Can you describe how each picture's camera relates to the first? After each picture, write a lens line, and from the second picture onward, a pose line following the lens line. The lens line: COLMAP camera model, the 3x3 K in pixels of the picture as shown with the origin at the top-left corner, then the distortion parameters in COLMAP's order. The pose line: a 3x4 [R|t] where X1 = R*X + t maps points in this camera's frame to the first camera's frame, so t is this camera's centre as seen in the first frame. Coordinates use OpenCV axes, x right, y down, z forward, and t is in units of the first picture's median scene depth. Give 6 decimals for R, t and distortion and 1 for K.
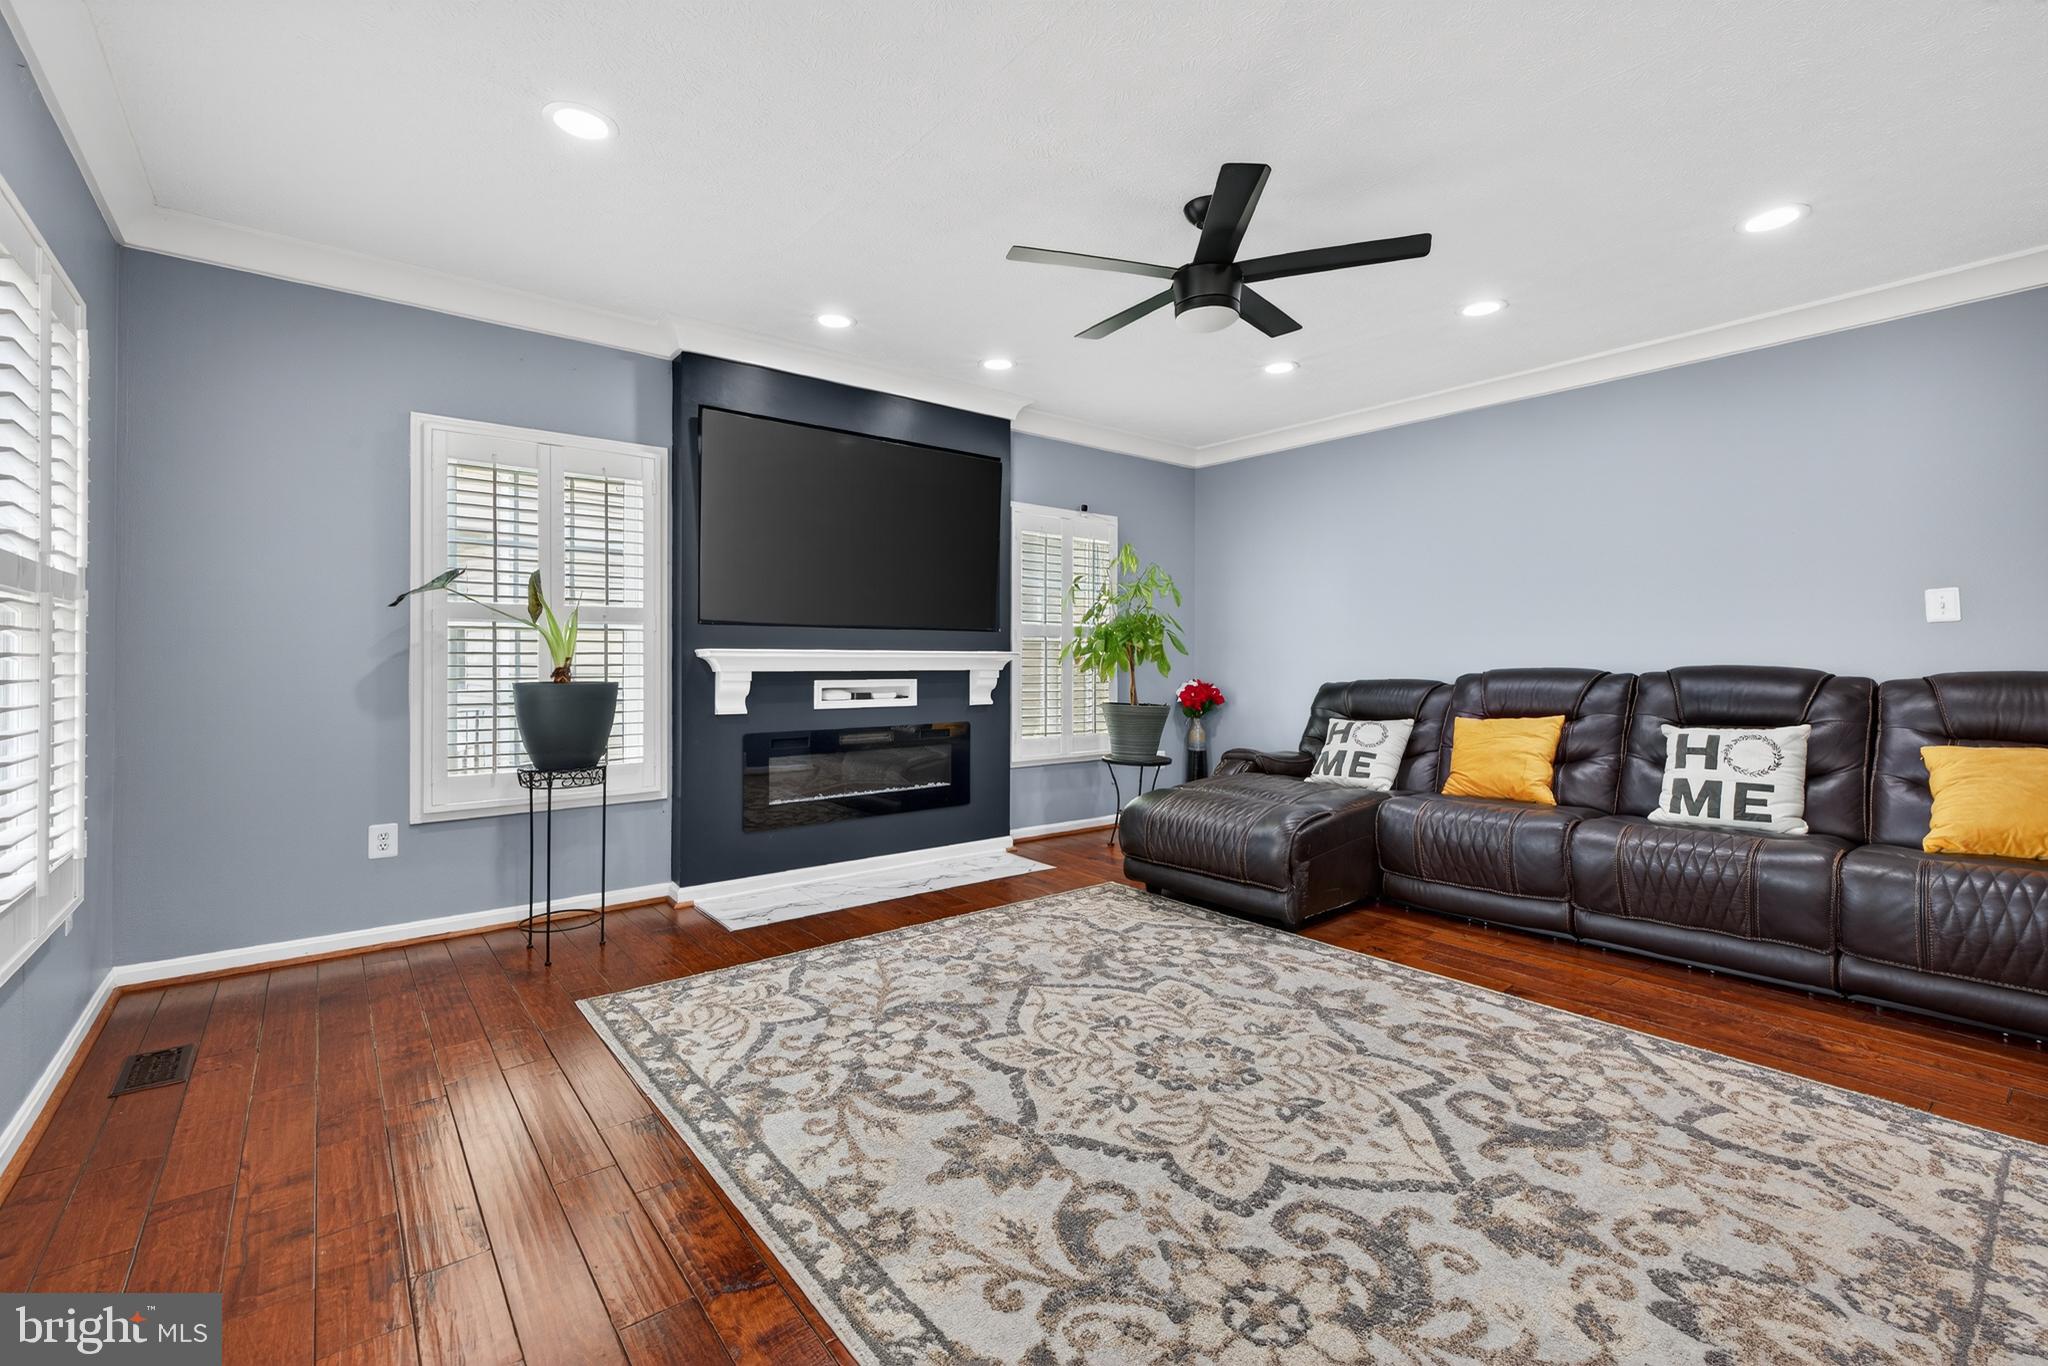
lens RADIAL K [[877.0, 0, 1021.8], [0, 877.0, 655.1], [0, 0, 1]] dist [0.009807, -0.002266]
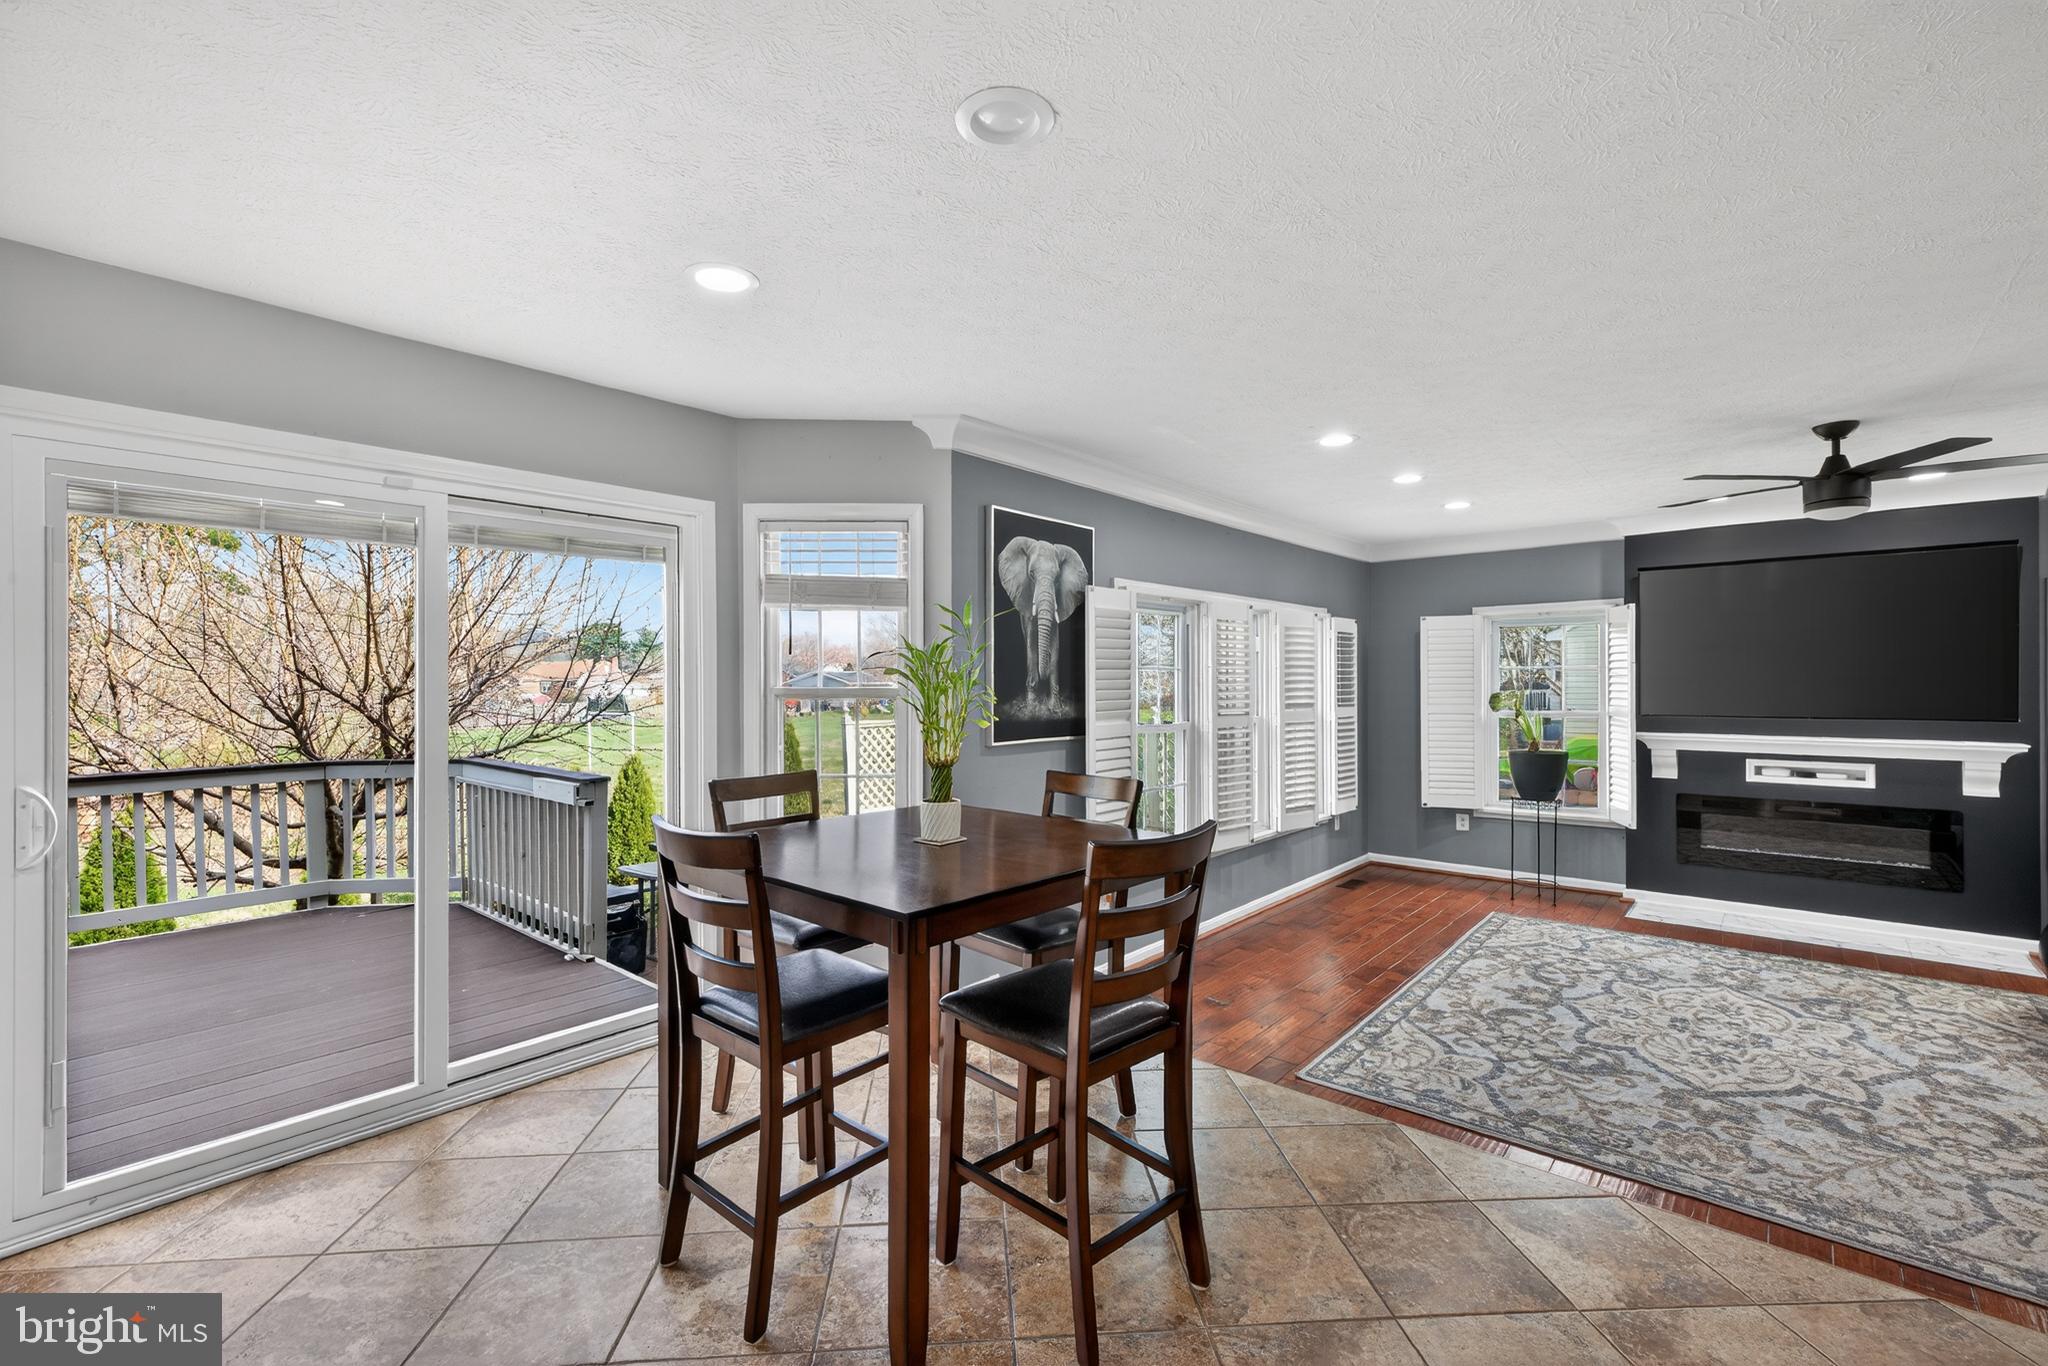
lens RADIAL K [[877.0, 0, 1024.1], [0, 877.0, 685.7], [0, 0, 1]] dist [0.009807, -0.002266]
pose [[0.175505, 0.000909, -0.984478, 1.415723], [0.011254, 0.999932, 0.002929, -0.157495], [0.984414, -0.011593, 0.175483, -0.446061]]
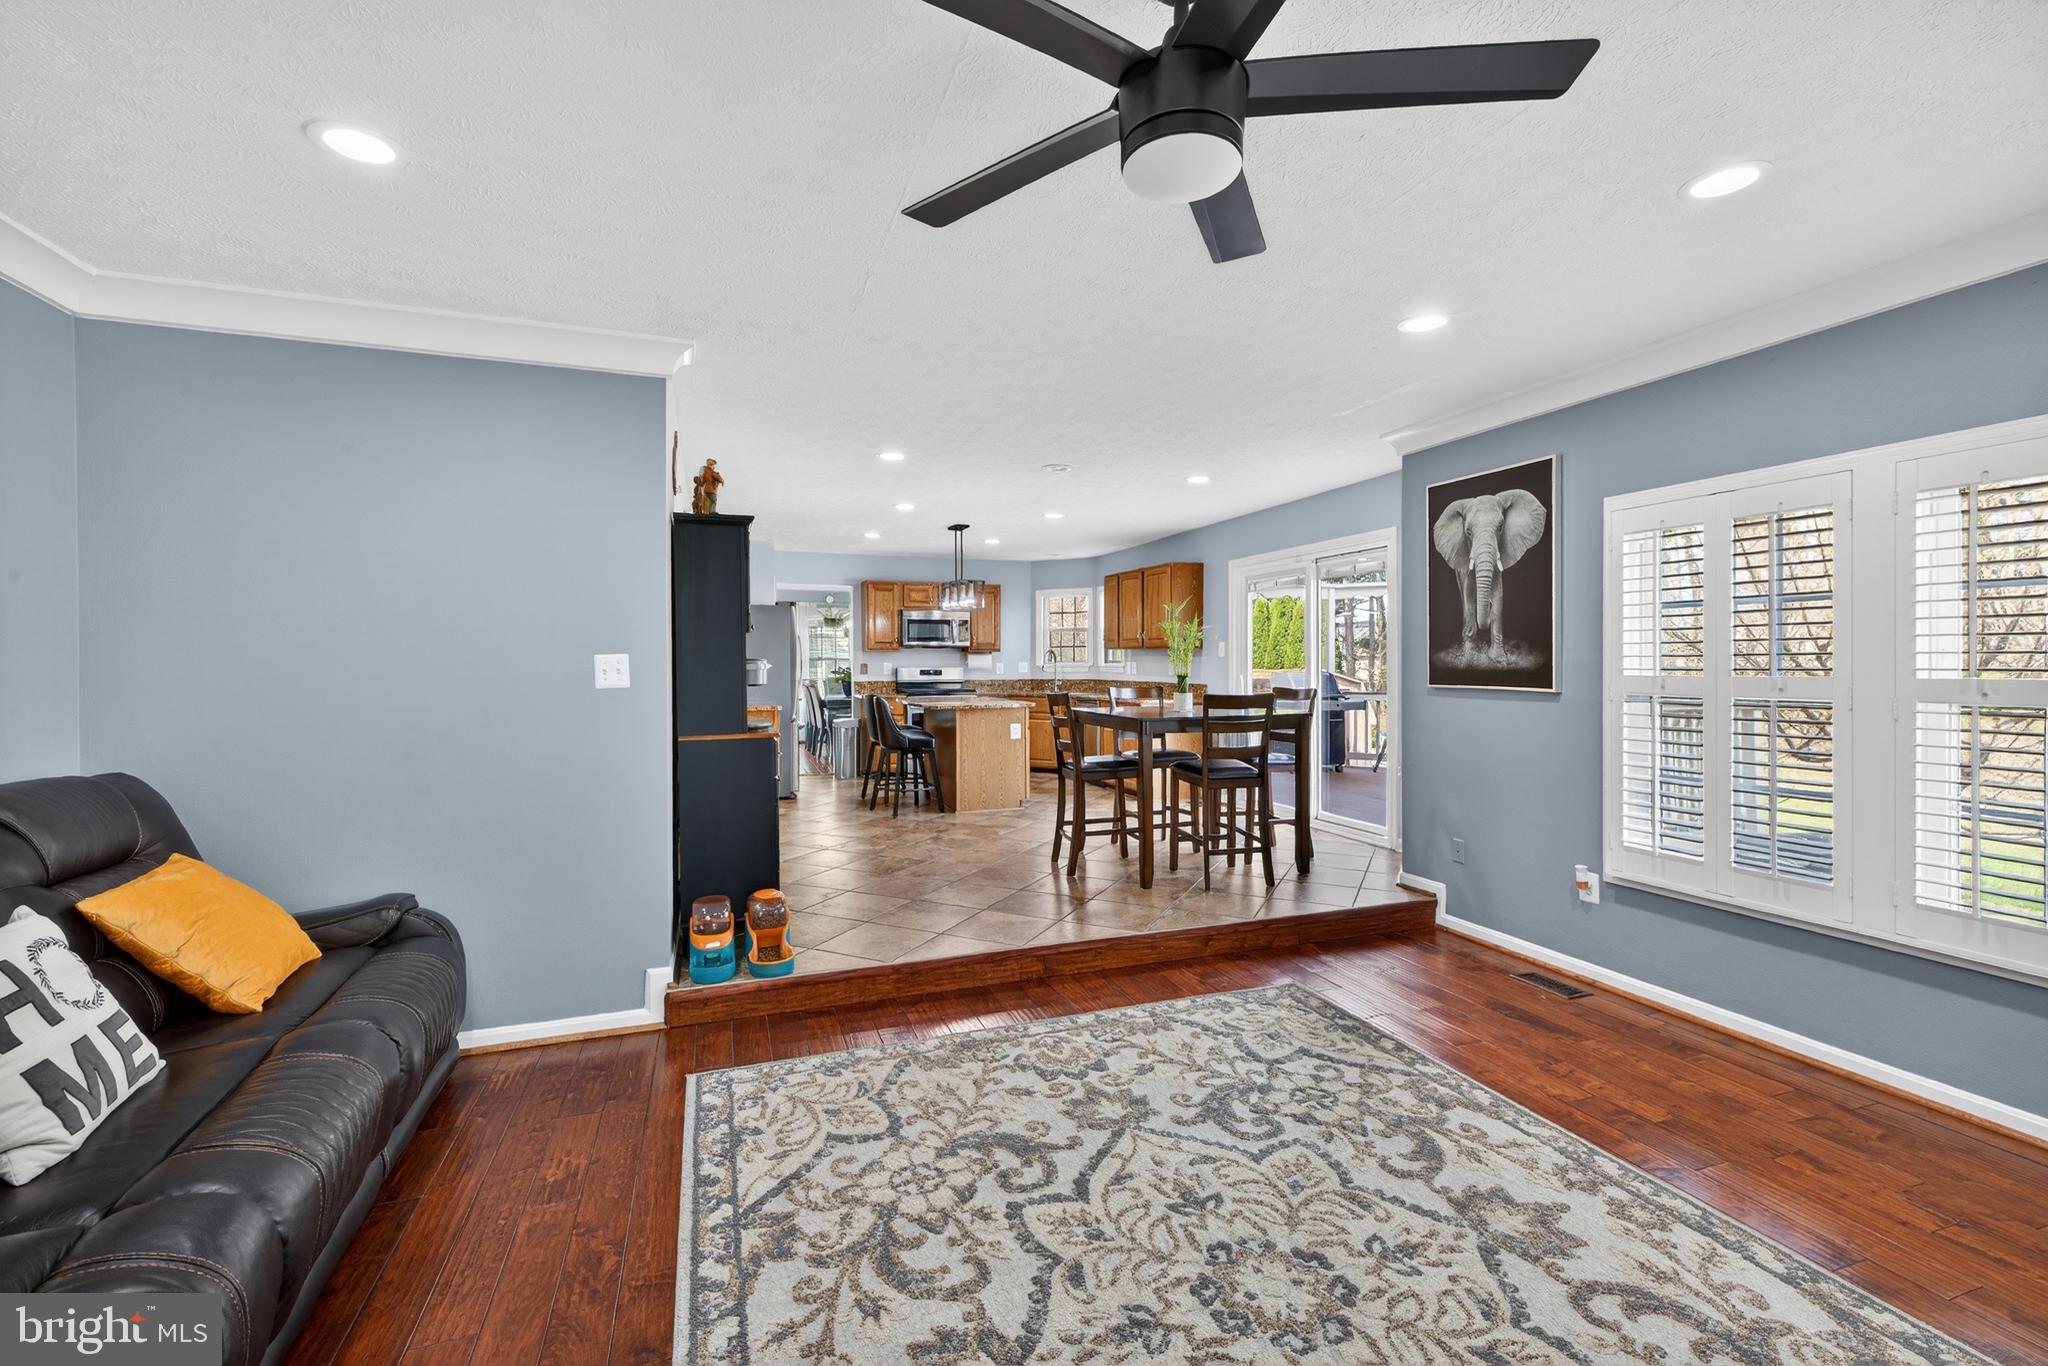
lens RADIAL K [[877.0, 0, 1026.5], [0, 877.0, 672.1], [0, 0, 1]] dist [0.009807, -0.002266]
pose [[-0.944784, -0.000249, 0.327694, 0.138472], [0.001469, 0.999986, 0.004995, -0.092857], [-0.327691, 0.005201, -0.944771, 1.699563]]
